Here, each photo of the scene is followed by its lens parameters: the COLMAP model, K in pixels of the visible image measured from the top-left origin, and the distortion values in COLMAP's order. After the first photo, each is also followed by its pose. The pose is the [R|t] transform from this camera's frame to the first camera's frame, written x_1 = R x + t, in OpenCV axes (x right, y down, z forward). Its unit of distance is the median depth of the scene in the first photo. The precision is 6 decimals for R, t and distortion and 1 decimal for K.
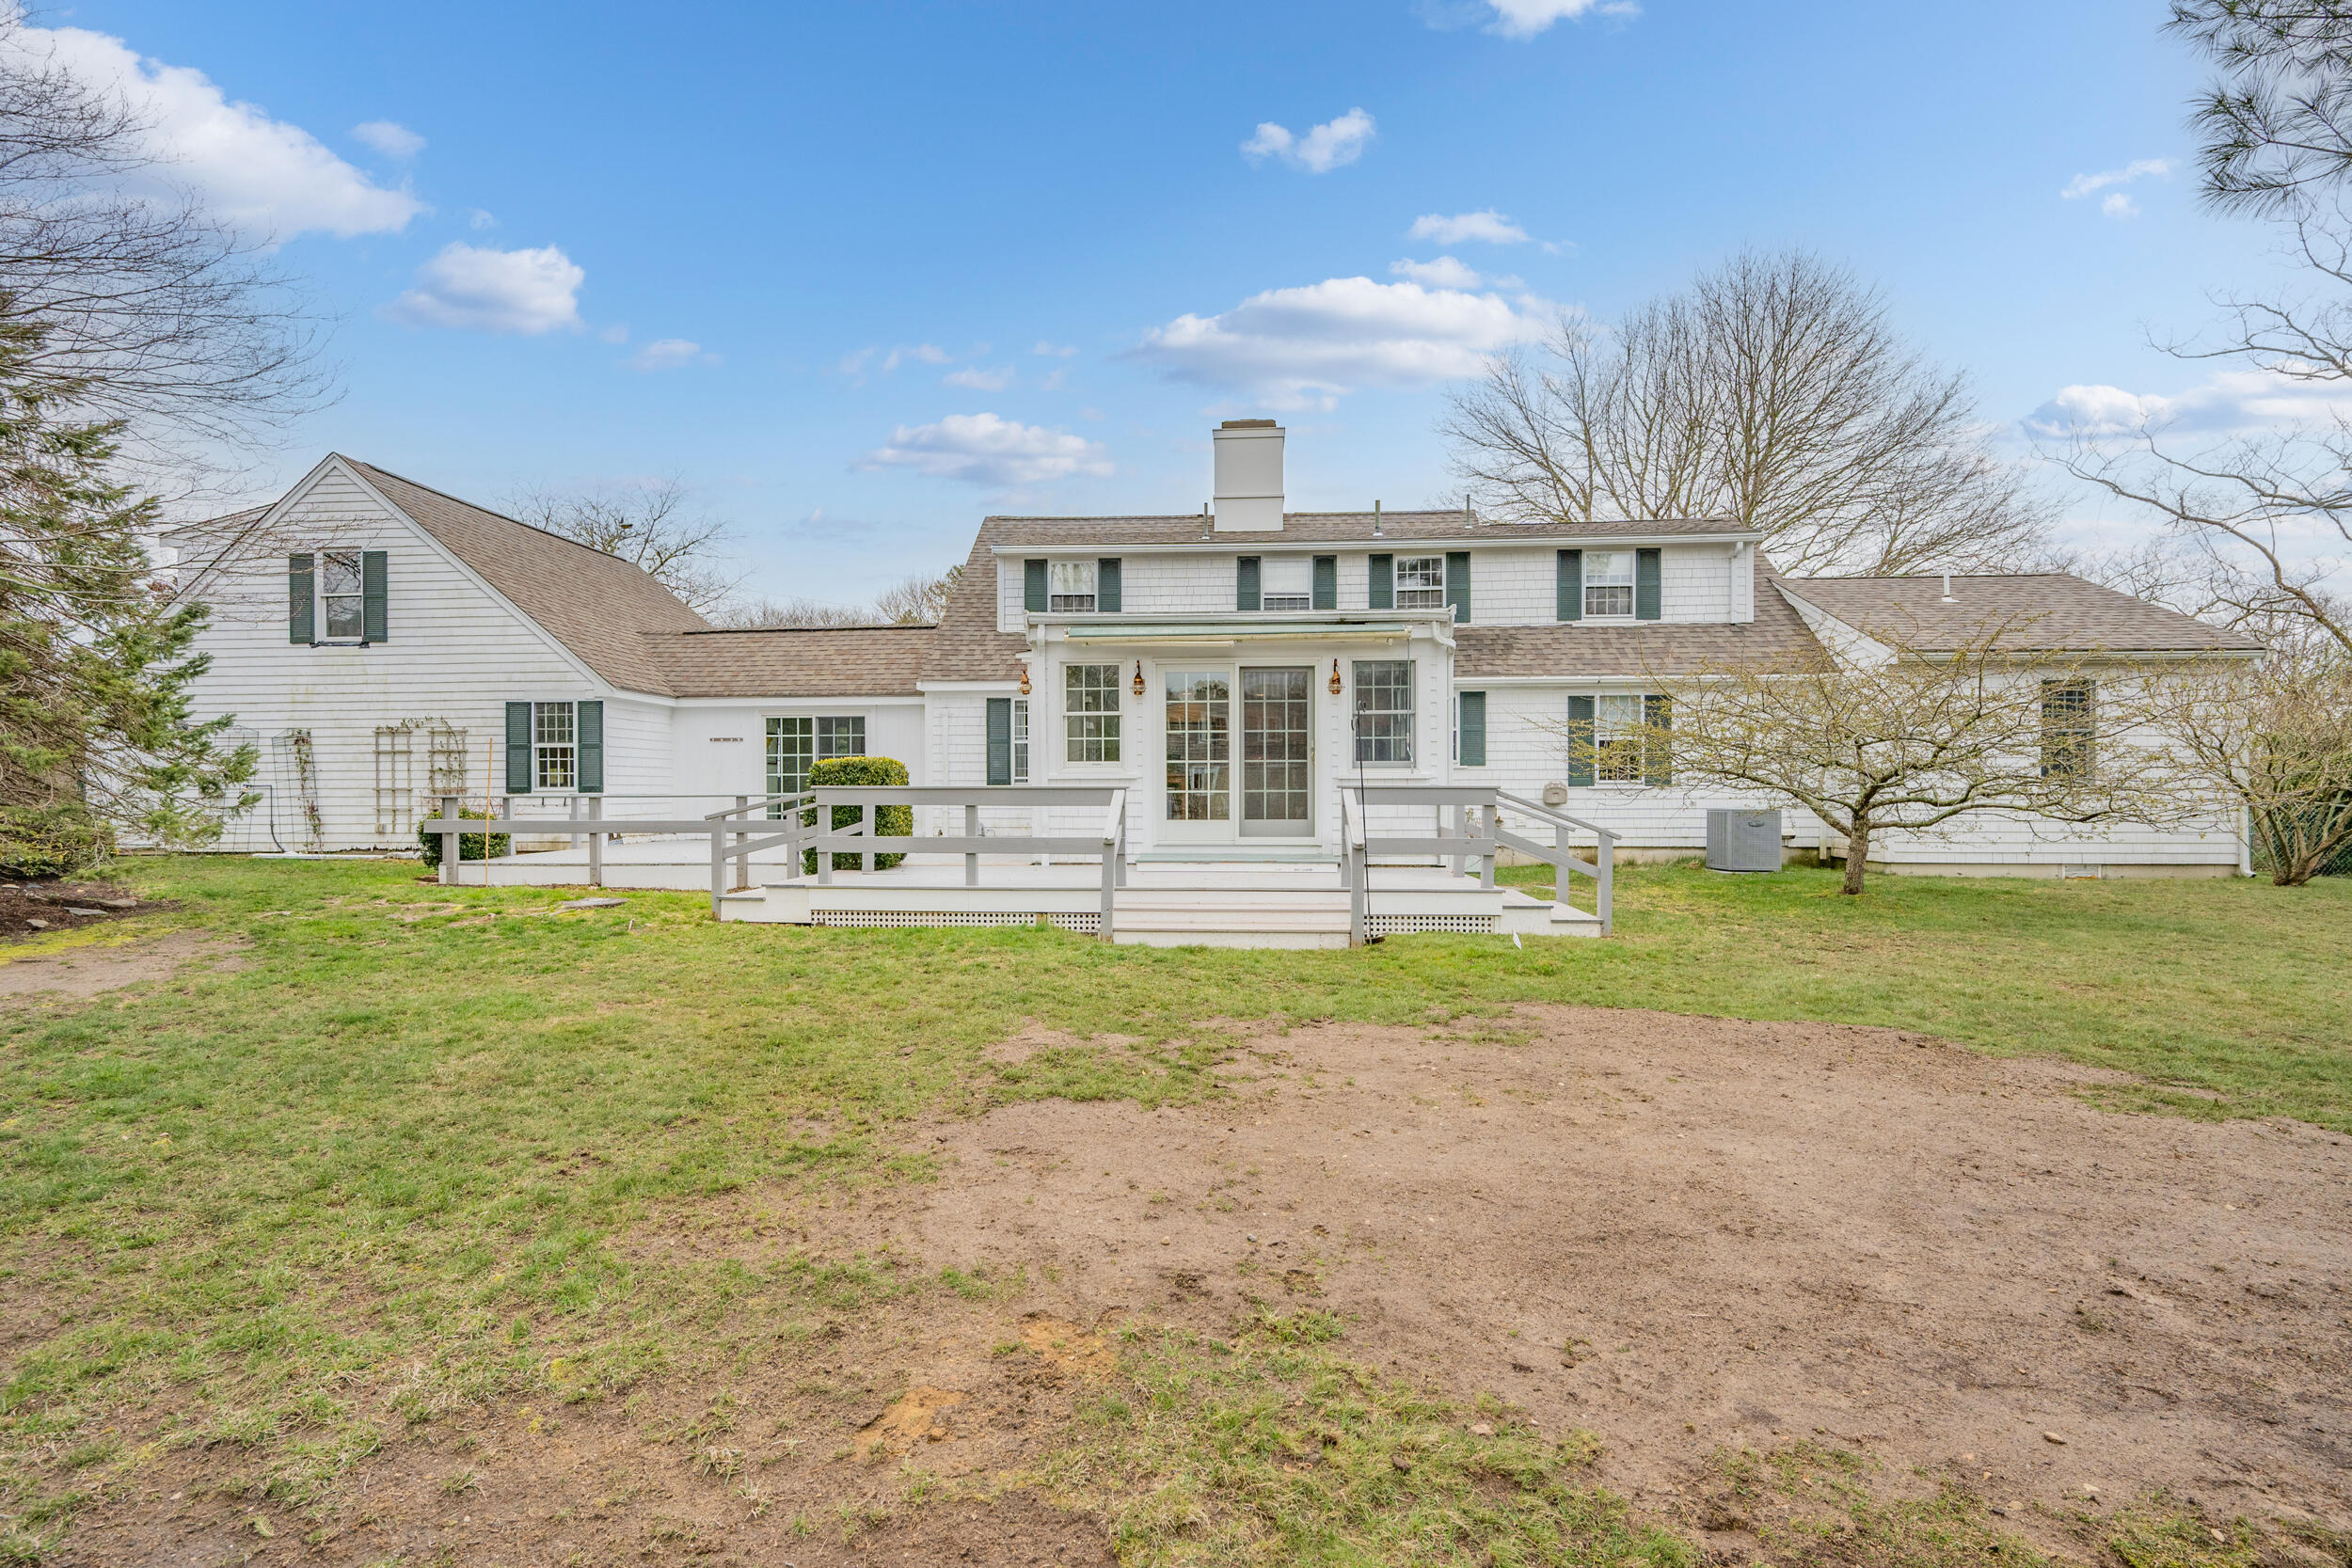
lens RADIAL K [[1003.6, 0, 1192.1], [0, 1003.6, 809.6], [0, 0, 1]] dist [0.001758, 0.000649]
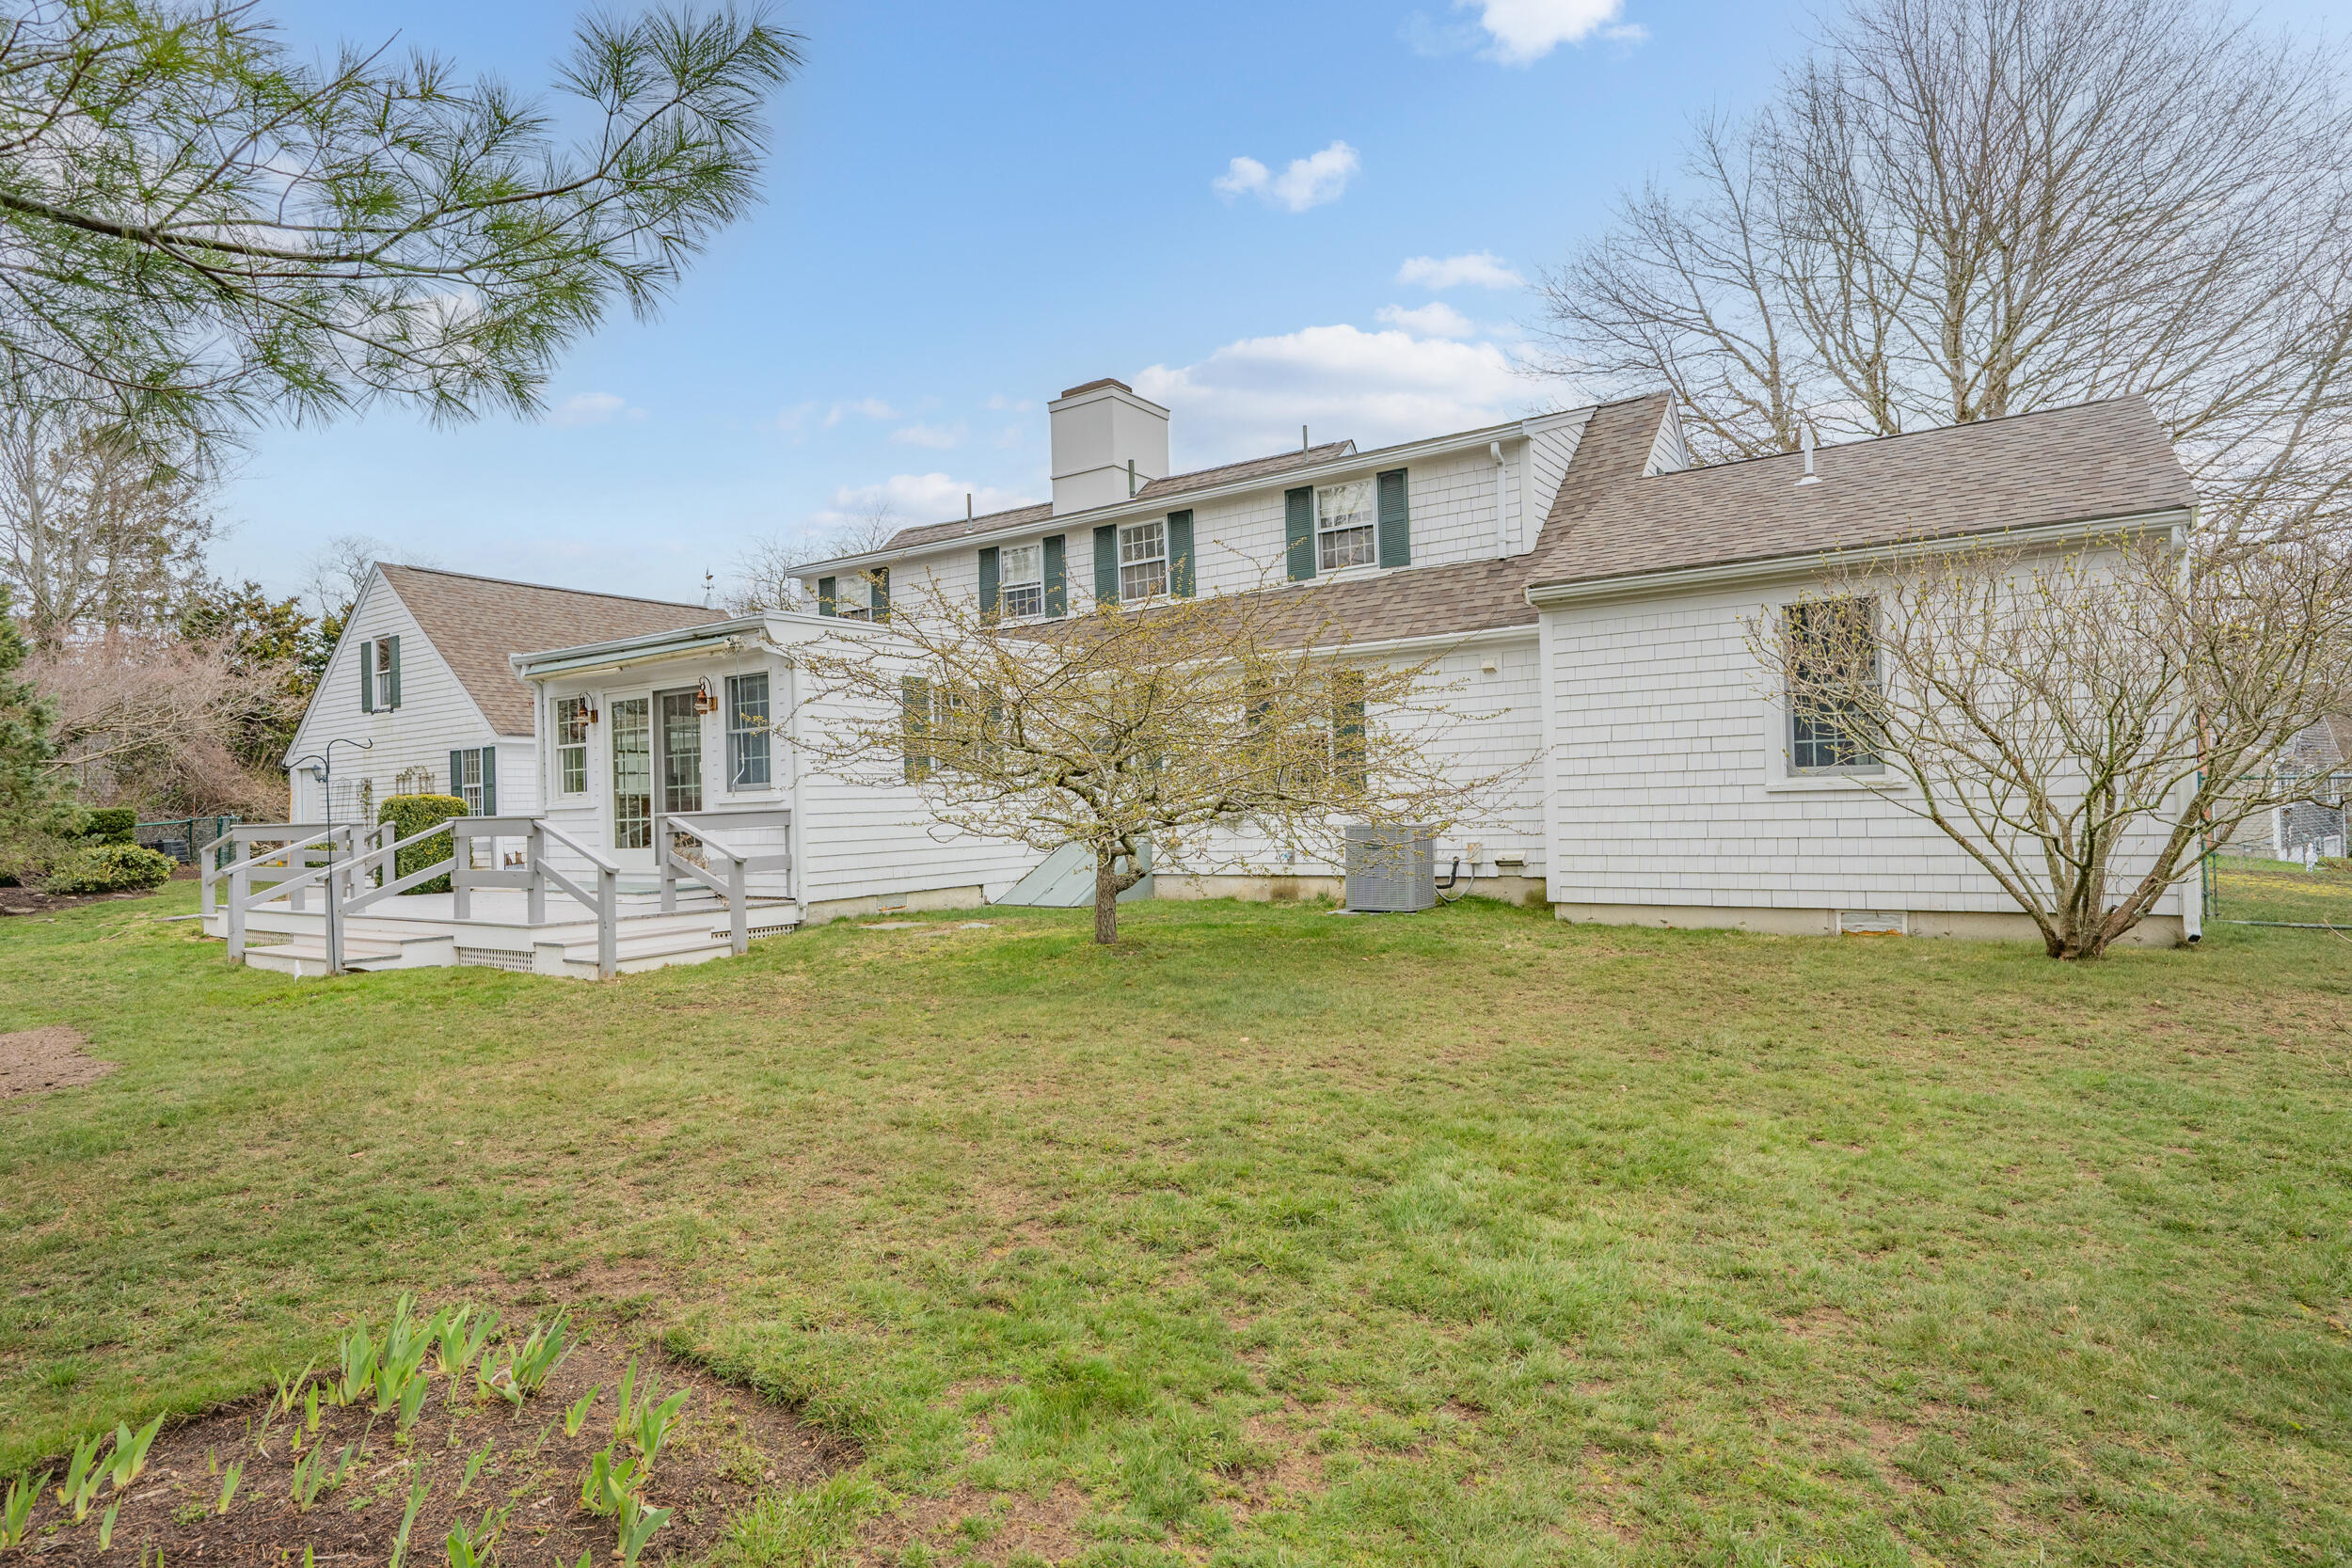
lens RADIAL K [[1181.0, 0, 1181.5], [0, 1181.0, 816.2], [0, 0, 1]] dist [-0.004150, -0.001377]
pose [[0.879897, -0.019372, -0.474769, 0.764486], [0.017198, 0.999812, -0.008922, -0.001643], [0.474853, -0.000315, 0.880065, 0.172780]]
